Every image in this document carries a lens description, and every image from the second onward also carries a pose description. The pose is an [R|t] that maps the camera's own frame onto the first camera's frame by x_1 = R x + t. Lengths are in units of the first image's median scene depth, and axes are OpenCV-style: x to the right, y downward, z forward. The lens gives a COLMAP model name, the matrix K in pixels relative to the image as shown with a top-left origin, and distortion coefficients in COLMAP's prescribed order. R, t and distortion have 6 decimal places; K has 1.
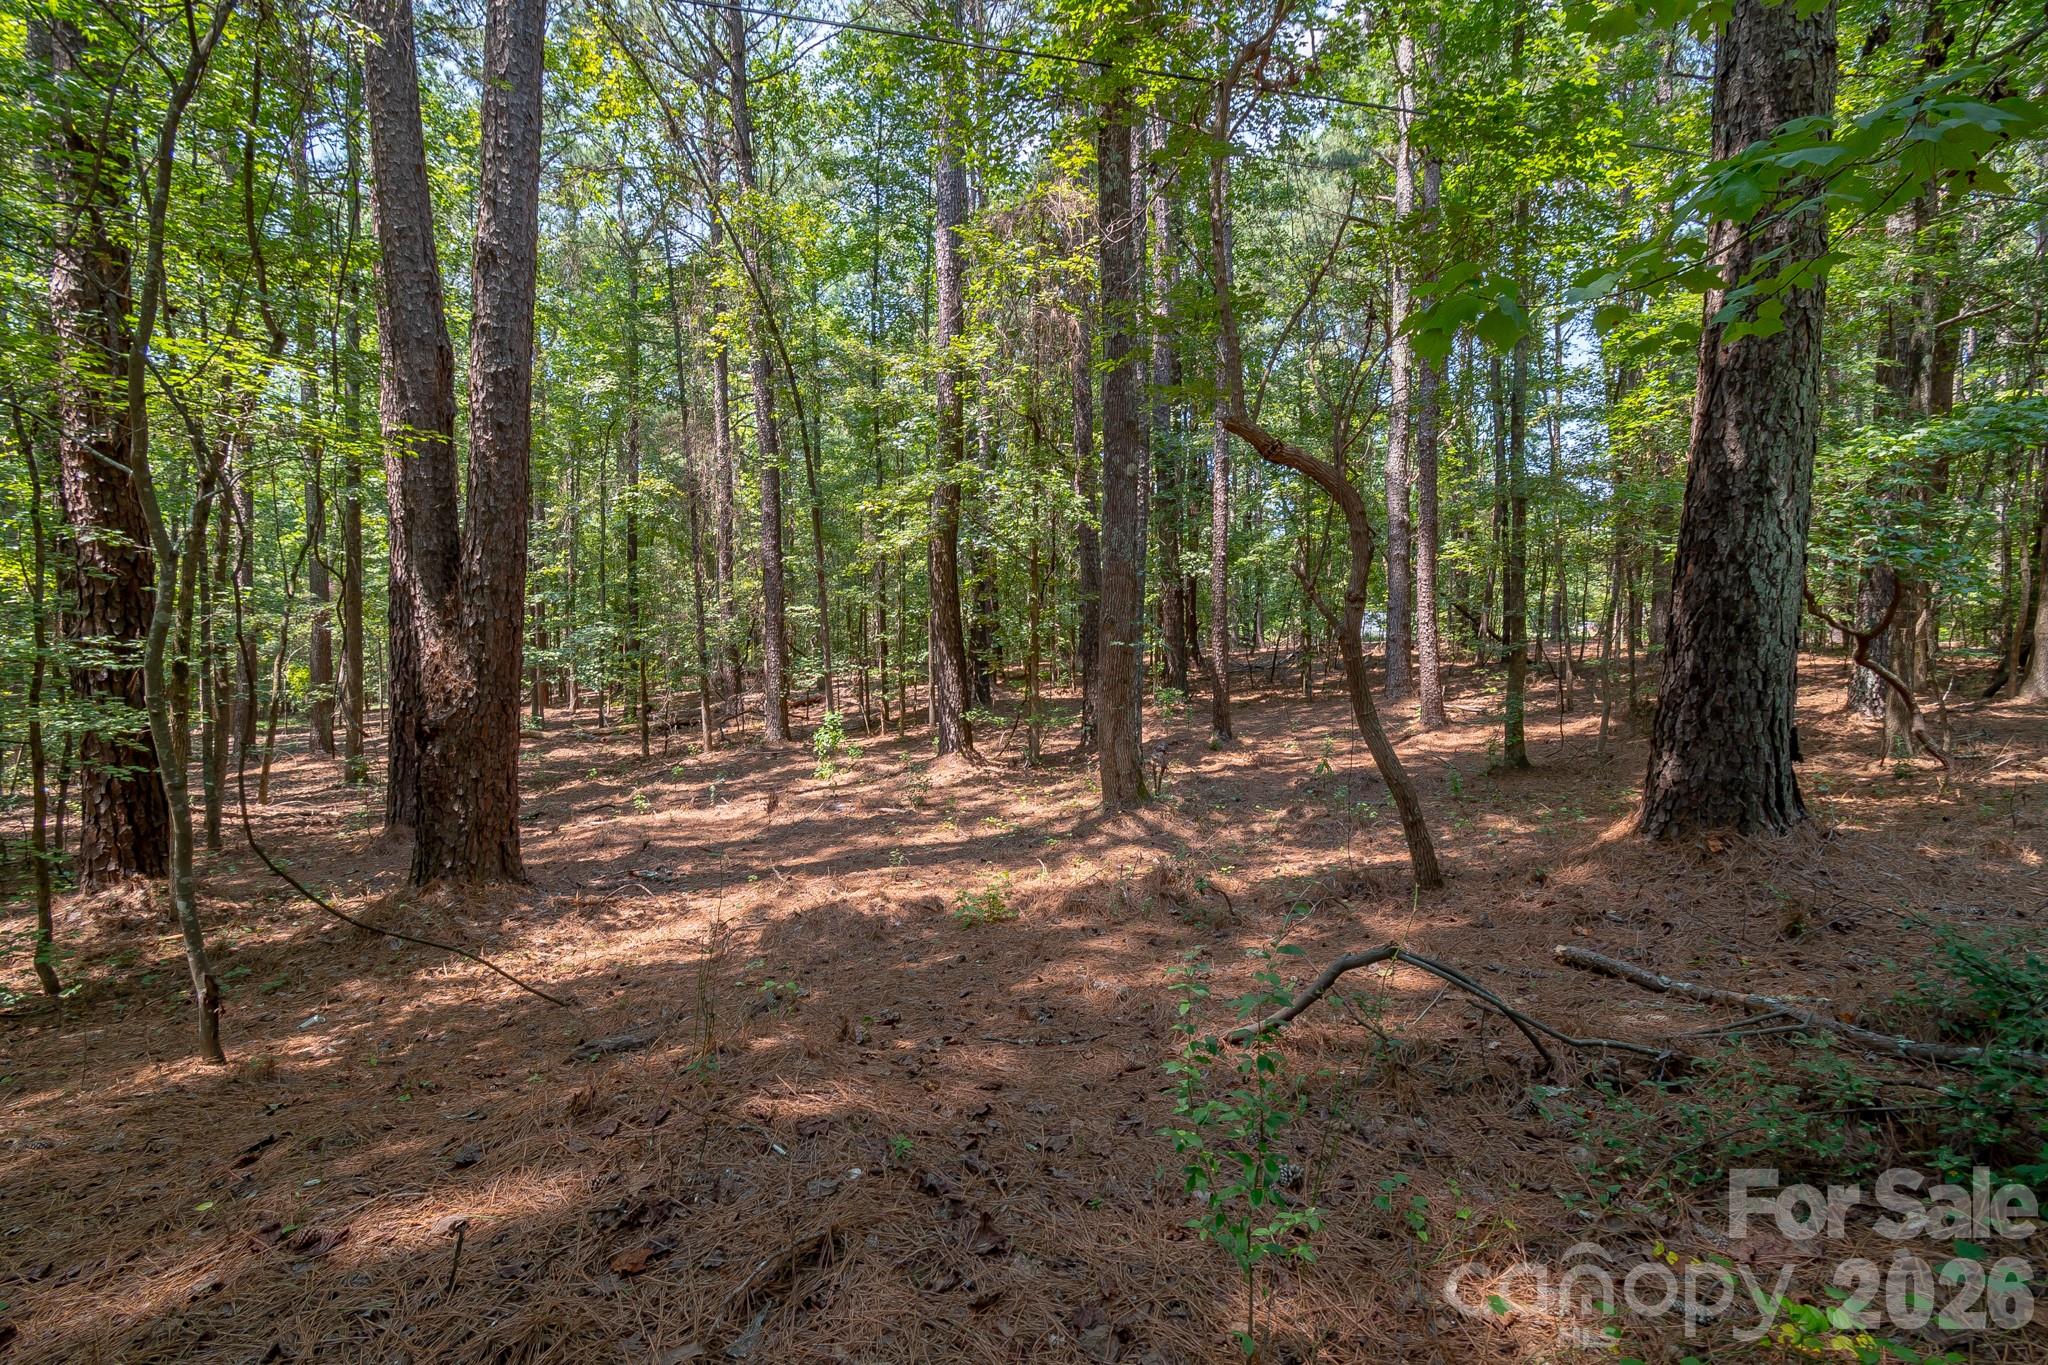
lens RADIAL K [[911.2, 0, 1024.0], [0, 911.2, 682.5], [0, 0, 1]] dist [0.002857, -0.003096]
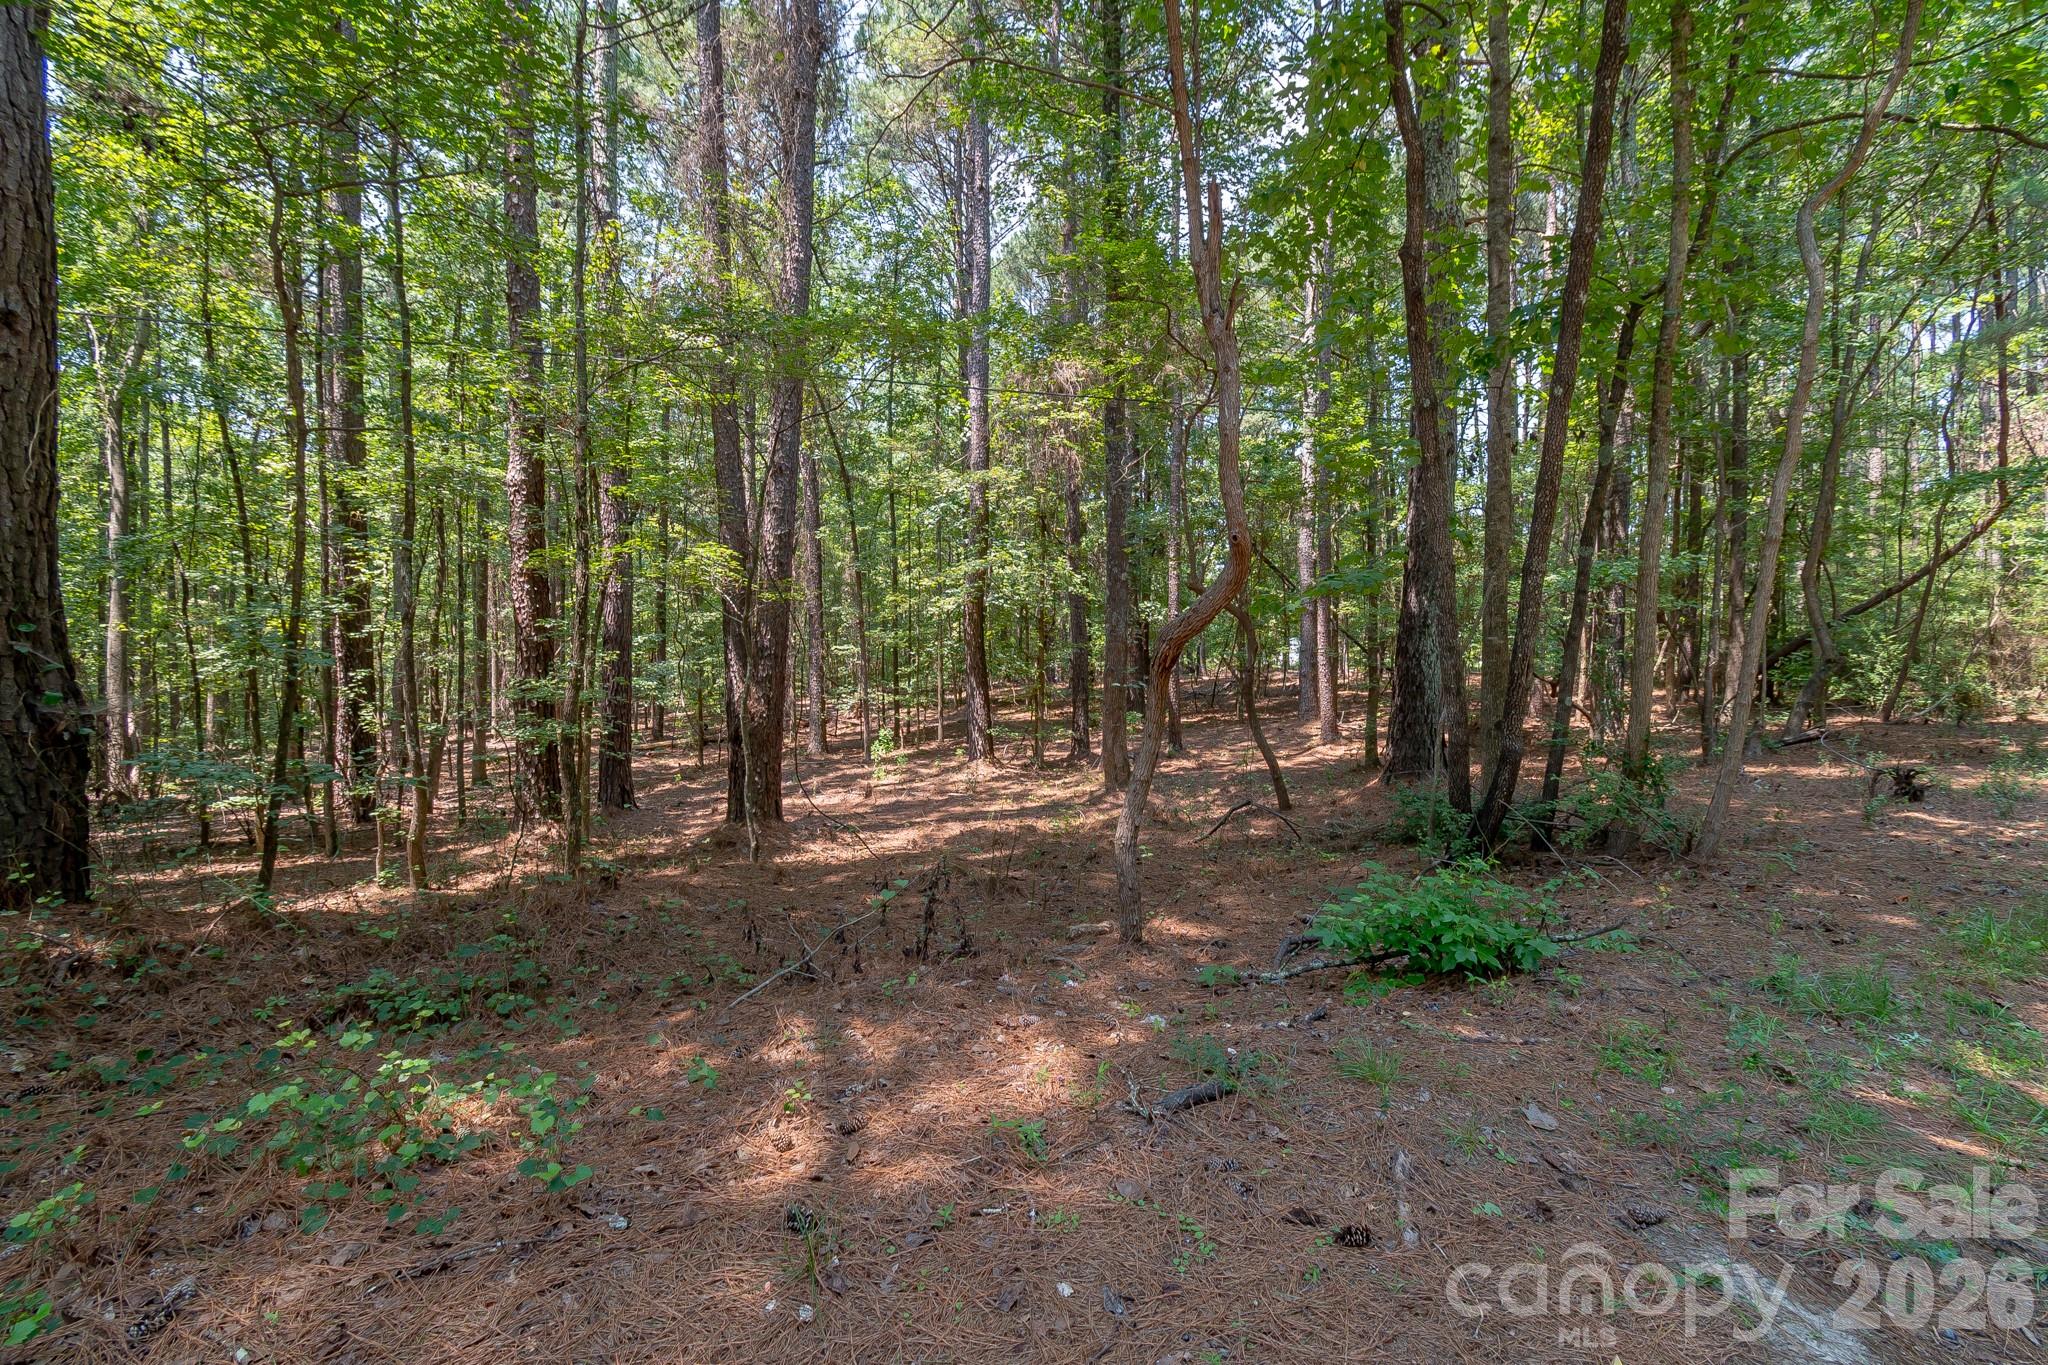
lens RADIAL K [[911.2, 0, 1024.0], [0, 911.2, 682.5], [0, 0, 1]] dist [0.002857, -0.003096]
pose [[0.998186, 0.006709, 0.059832, -0.115179], [-0.005261, 0.999690, -0.024326, -0.005422], [-0.059976, 0.023967, 0.997912, -0.443395]]
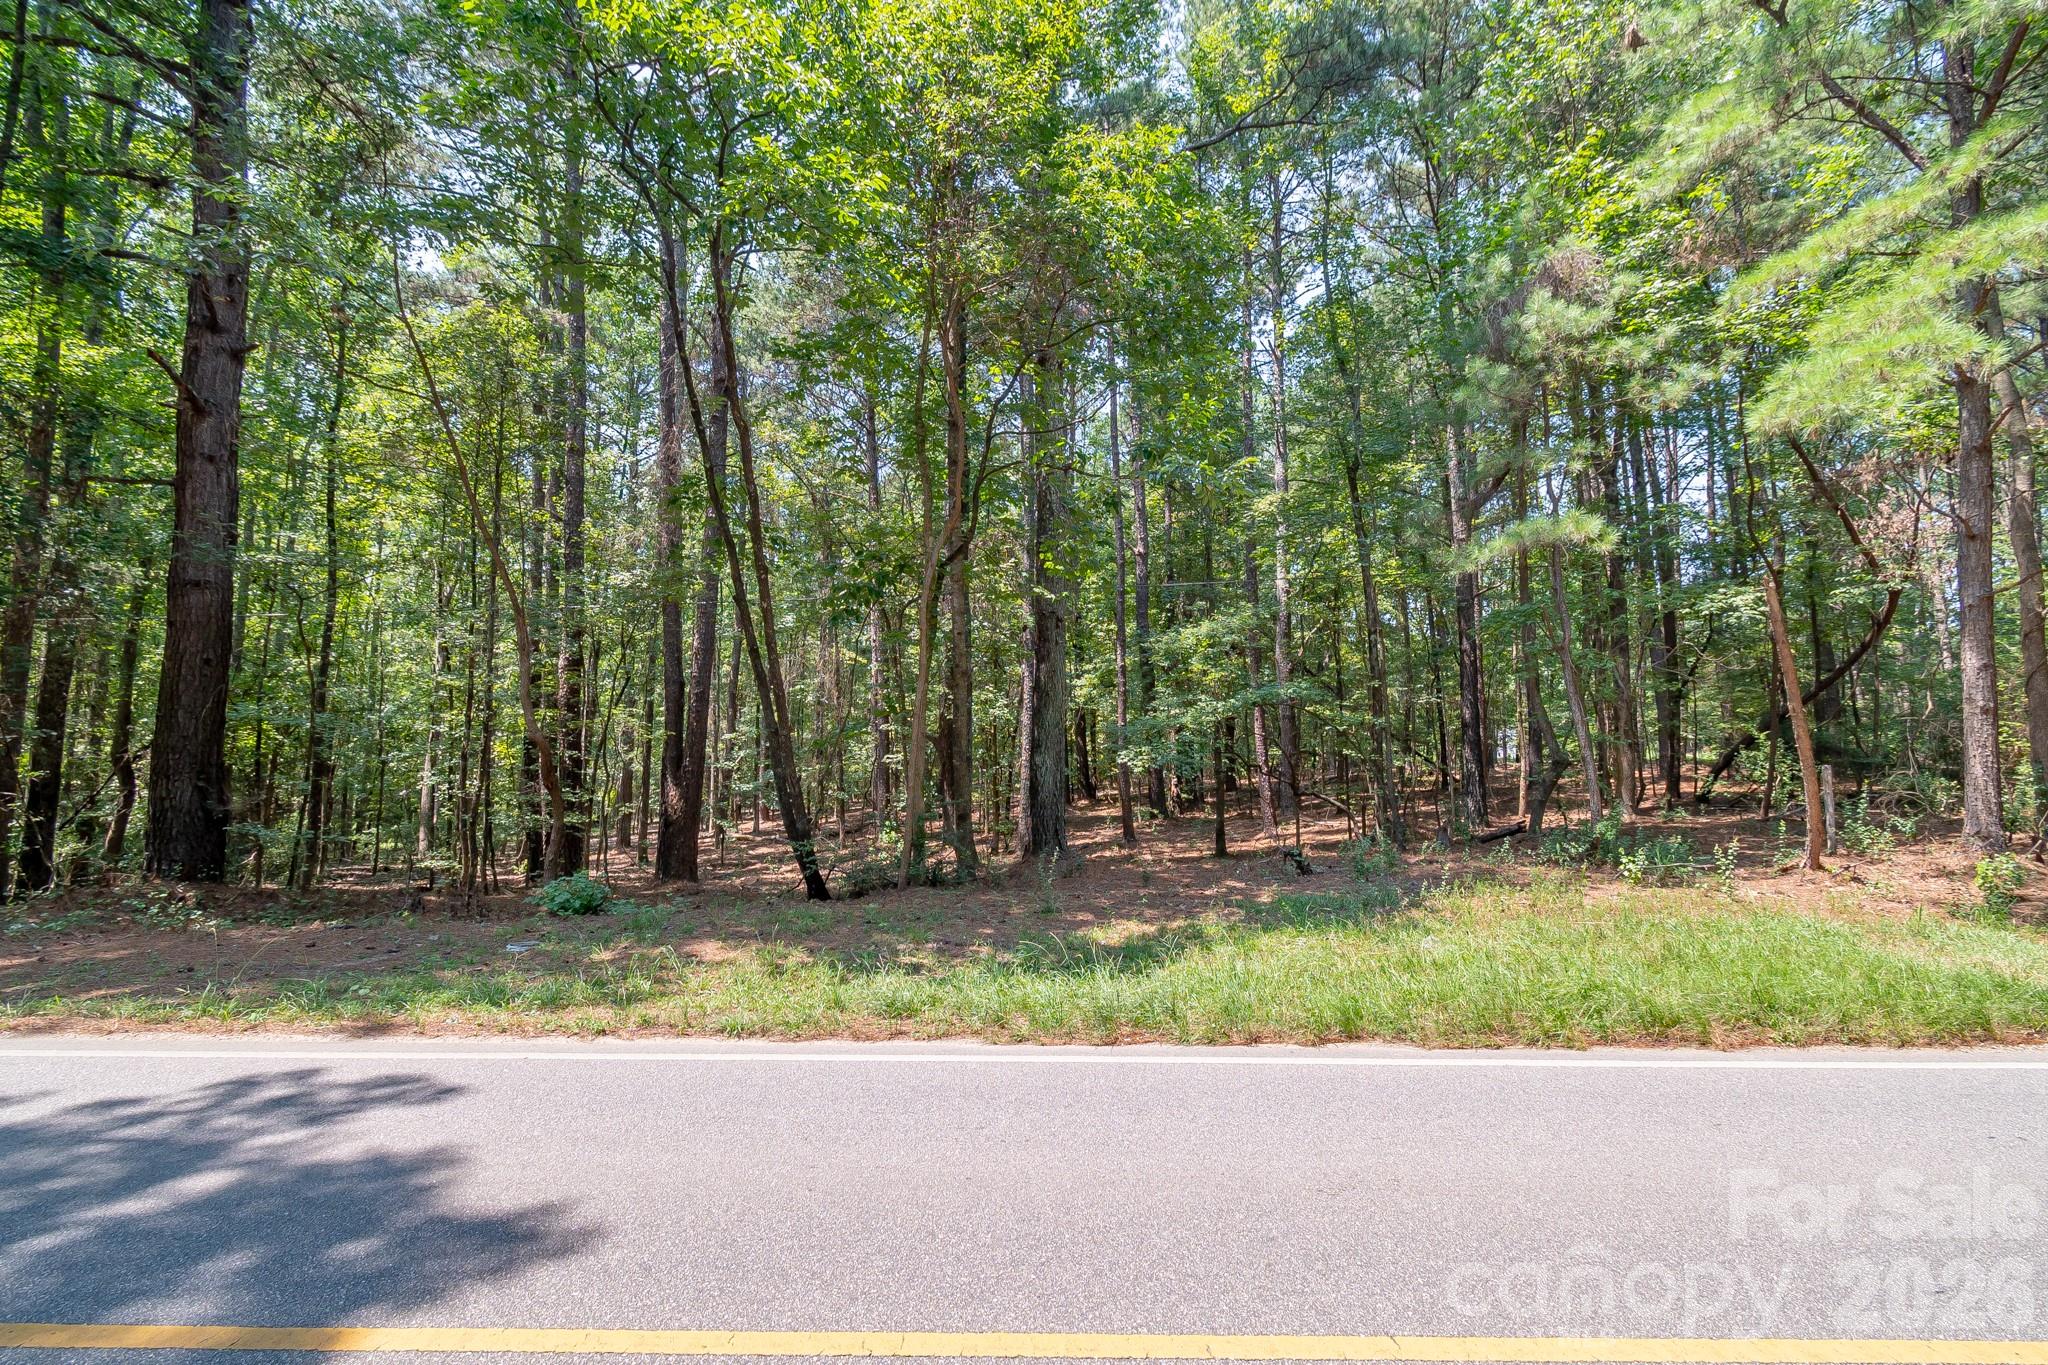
lens RADIAL K [[911.2, 0, 1024.0], [0, 911.2, 682.5], [0, 0, 1]] dist [0.002857, -0.003096]
pose [[0.971625, -0.033317, -0.234169, 0.556218], [0.003568, 0.991982, -0.126331, -0.013882], [0.236500, 0.121911, 0.963953, -0.775128]]
